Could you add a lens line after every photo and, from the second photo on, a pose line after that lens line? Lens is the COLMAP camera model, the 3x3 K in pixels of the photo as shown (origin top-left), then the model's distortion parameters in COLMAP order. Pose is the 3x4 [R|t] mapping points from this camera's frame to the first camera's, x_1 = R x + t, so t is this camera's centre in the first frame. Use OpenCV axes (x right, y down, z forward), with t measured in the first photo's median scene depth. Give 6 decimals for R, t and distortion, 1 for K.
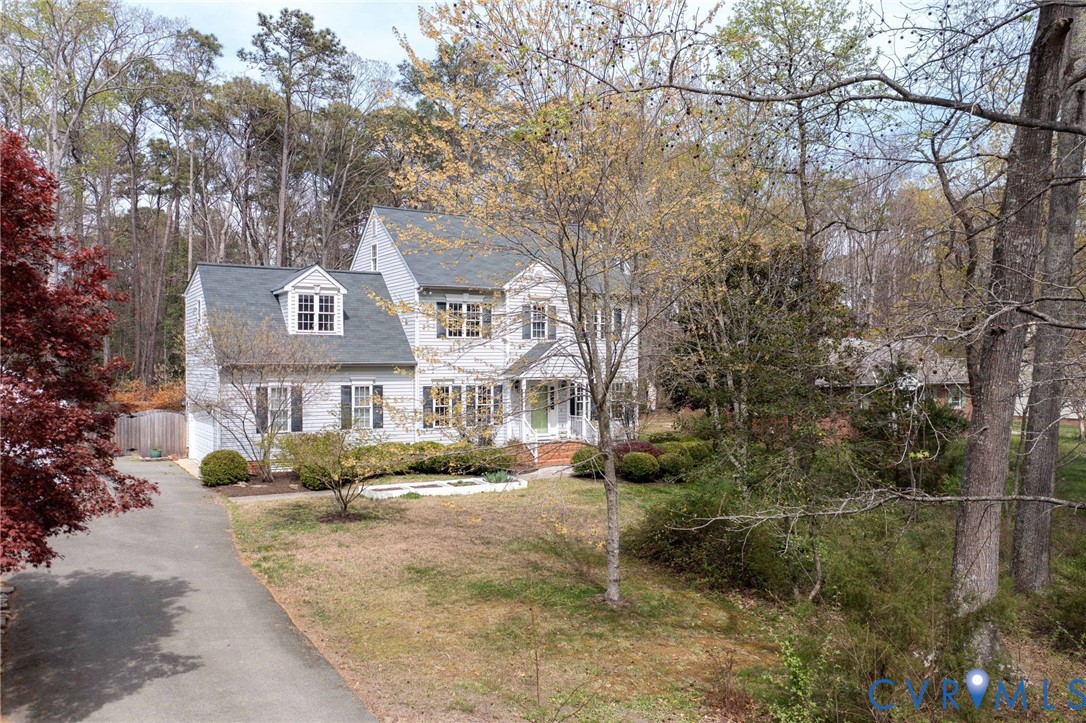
lens RADIAL K [[860.9, 0, 543.0], [0, 860.9, 361.5], [0, 0, 1]] dist [-0.006363, 0.003889]
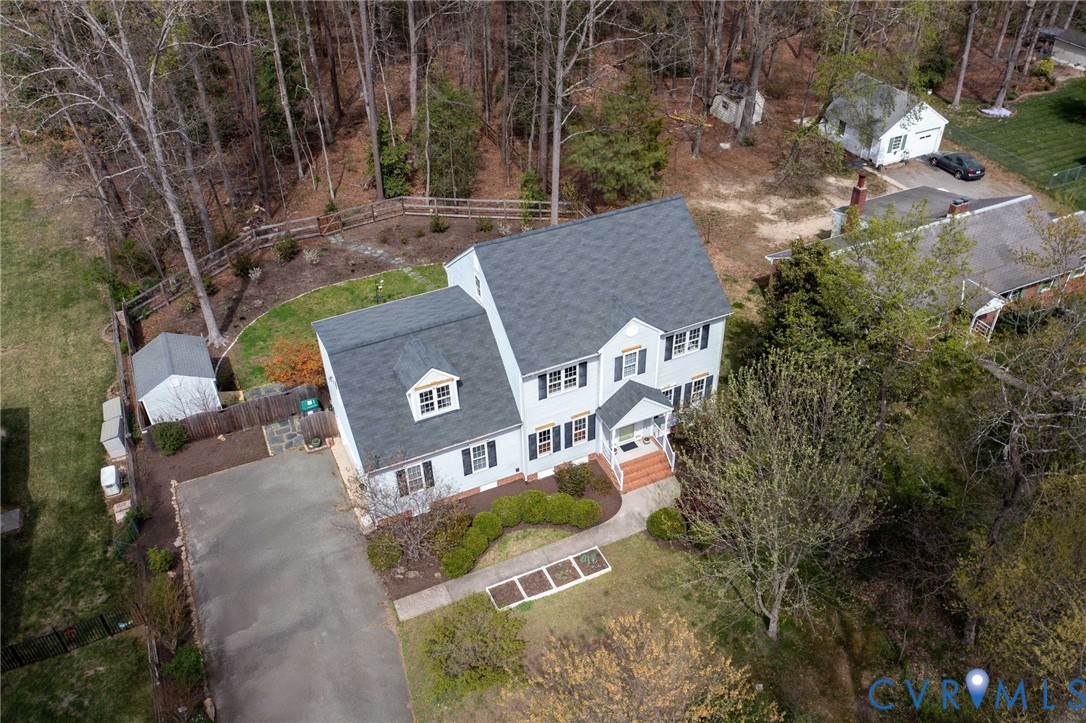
lens RADIAL K [[860.9, 0, 543.0], [0, 860.9, 361.5], [0, 0, 1]] dist [-0.006363, 0.003889]
pose [[0.994155, 0.053725, -0.093642, -0.014113], [0.015677, 0.786345, 0.617589, -0.809061], [0.106815, -0.615447, 0.780907, 0.143542]]
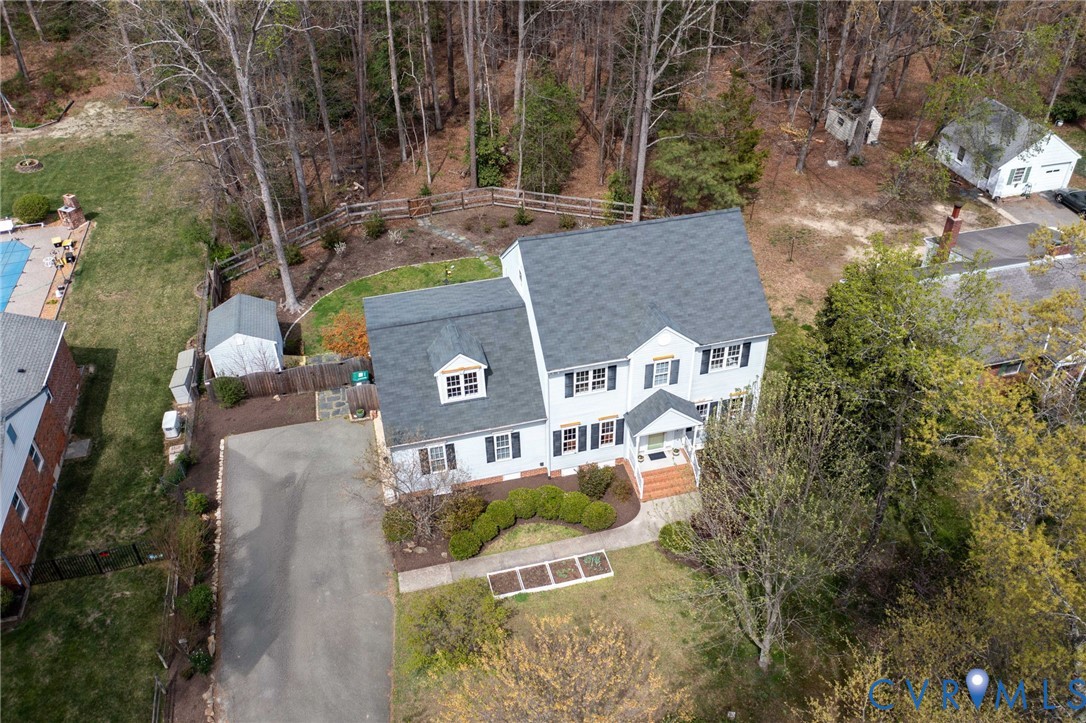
lens RADIAL K [[860.9, 0, 543.0], [0, 860.9, 361.5], [0, 0, 1]] dist [-0.006363, 0.003889]
pose [[0.956759, 0.166815, -0.238296, 0.120452], [0.016313, 0.787159, 0.616535, -0.812308], [0.290424, -0.593763, 0.750400, 0.160283]]
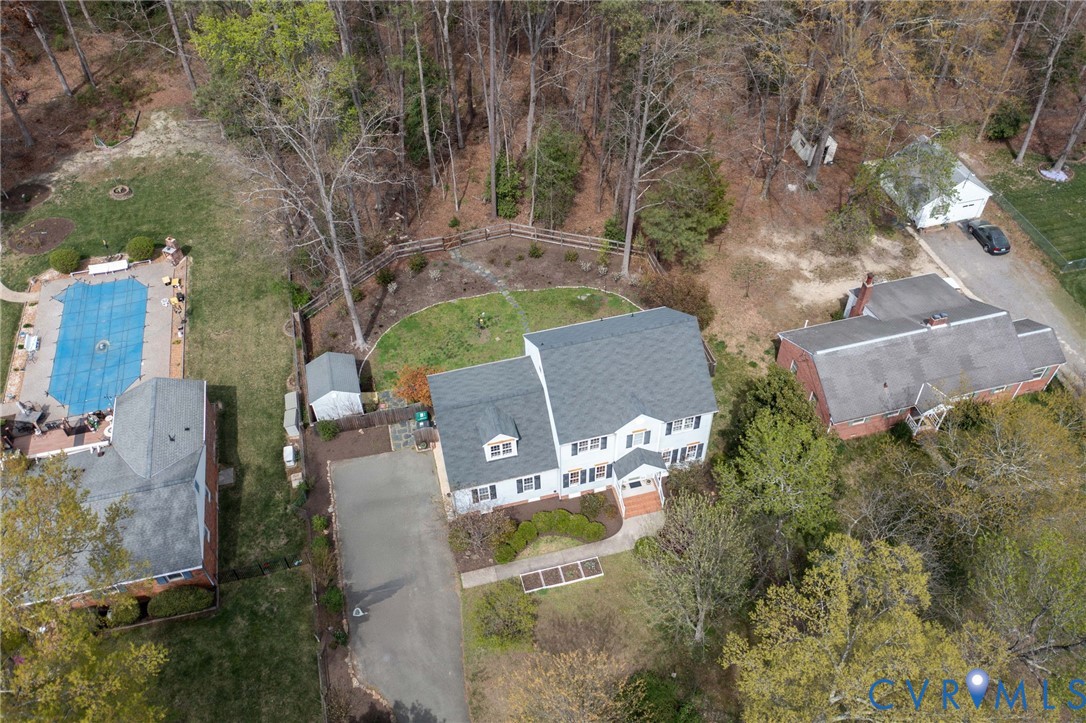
lens RADIAL K [[860.9, 0, 543.0], [0, 860.9, 361.5], [0, 0, 1]] dist [-0.006363, 0.003889]
pose [[0.957995, 0.201624, -0.203943, 0.134297], [0.018617, 0.665915, 0.745795, -1.464468], [0.286180, -0.718265, 0.634190, 0.053277]]
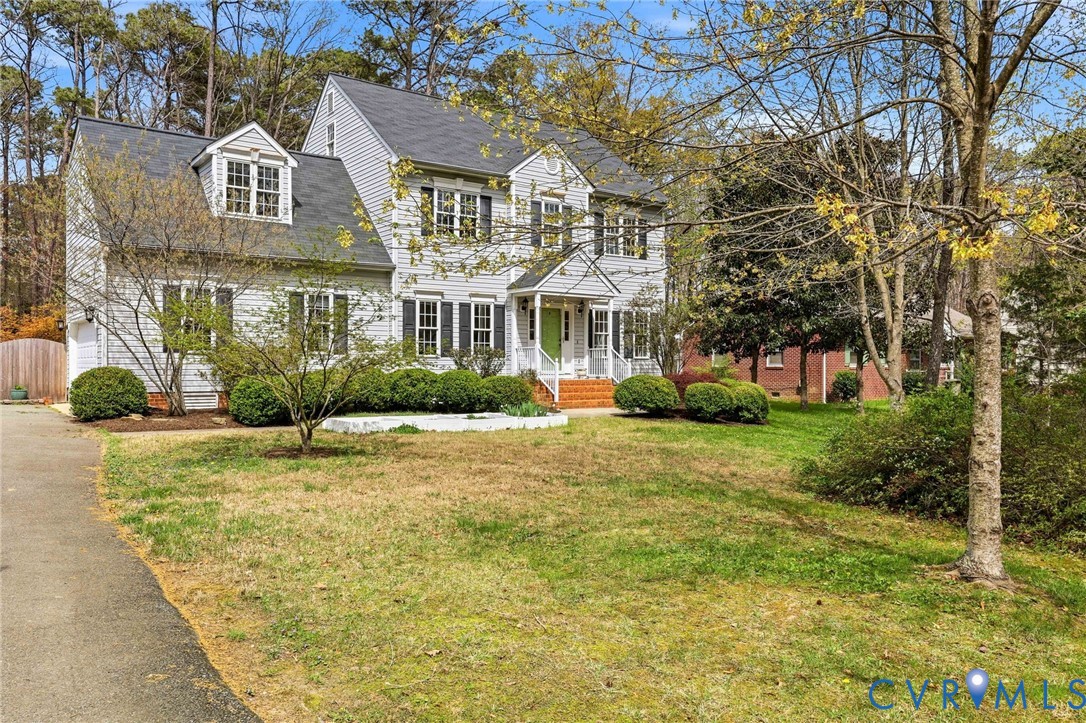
lens RADIAL K [[819.2, 0, 543.0], [0, 819.2, 361.5], [0, 0, 1]] dist [0.009885, -0.000748]
pose [[0.995790, 0.004162, 0.091564, -0.086923], [-0.004078, 0.999991, -0.001105, 0.084913], [-0.091568, 0.000727, 0.995799, 0.303789]]
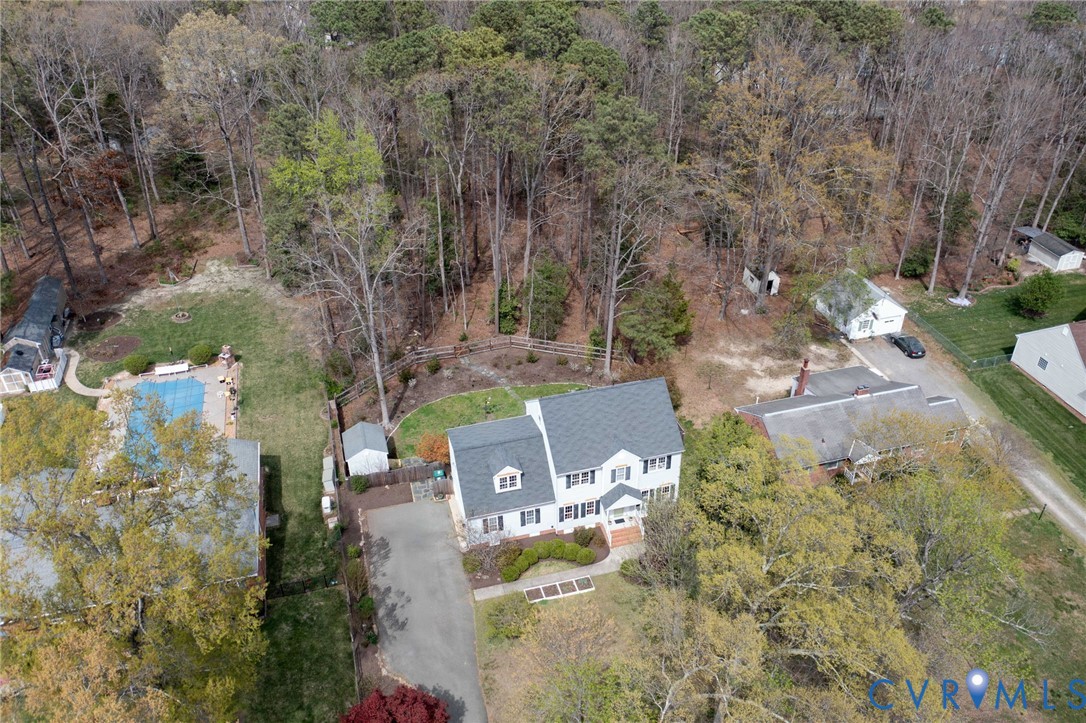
lens RADIAL K [[860.9, 0, 543.0], [0, 860.9, 361.5], [0, 0, 1]] dist [-0.006363, 0.003889]
pose [[0.962691, 0.143500, -0.229422, 0.258245], [0.011626, 0.825098, 0.564869, -1.486842], [0.270354, -0.546462, 0.792646, -0.482404]]
